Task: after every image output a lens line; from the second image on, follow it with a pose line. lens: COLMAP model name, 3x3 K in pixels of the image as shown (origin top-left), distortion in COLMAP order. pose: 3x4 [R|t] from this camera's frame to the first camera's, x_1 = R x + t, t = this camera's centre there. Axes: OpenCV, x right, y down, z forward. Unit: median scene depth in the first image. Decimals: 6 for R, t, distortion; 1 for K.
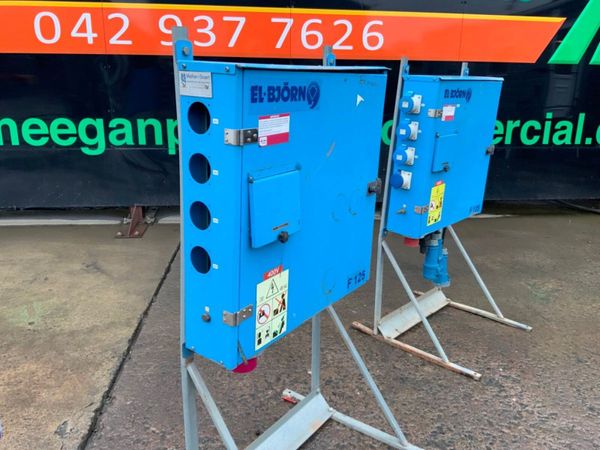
lens RADIAL K [[496.7, 0, 295.8], [0, 496.7, 229.4], [0, 0, 1]] dist [0.069801, -0.126879]
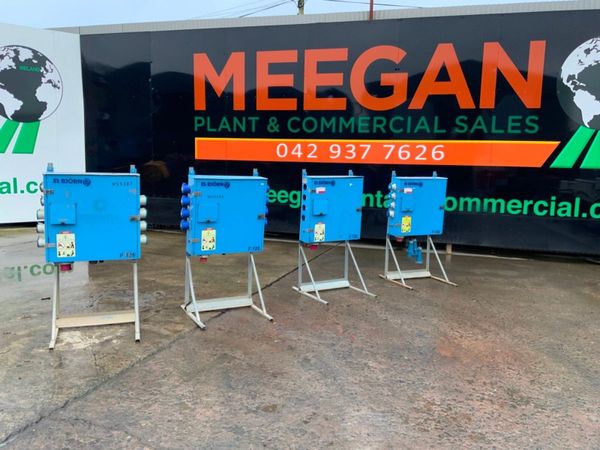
lens RADIAL K [[496.7, 0, 295.9], [0, 496.7, 233.3], [0, 0, 1]] dist [0.069801, -0.126879]
pose [[0.915847, 0.066252, -0.396024, 0.447532], [-0.125541, 0.984094, -0.125693, 0.224366], [0.381397, 0.164833, 0.909597, -0.902061]]
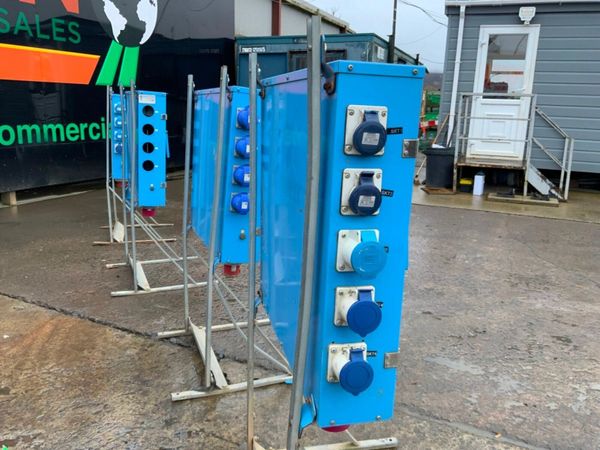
lens RADIAL K [[496.7, 0, 305.1], [0, 496.7, 229.5], [0, 0, 1]] dist [0.069801, -0.126879]
pose [[0.506078, -0.207712, 0.837103, -0.593298], [0.225960, 0.968598, 0.103734, 0.085970], [-0.832362, 0.136654, 0.537121, -0.313085]]
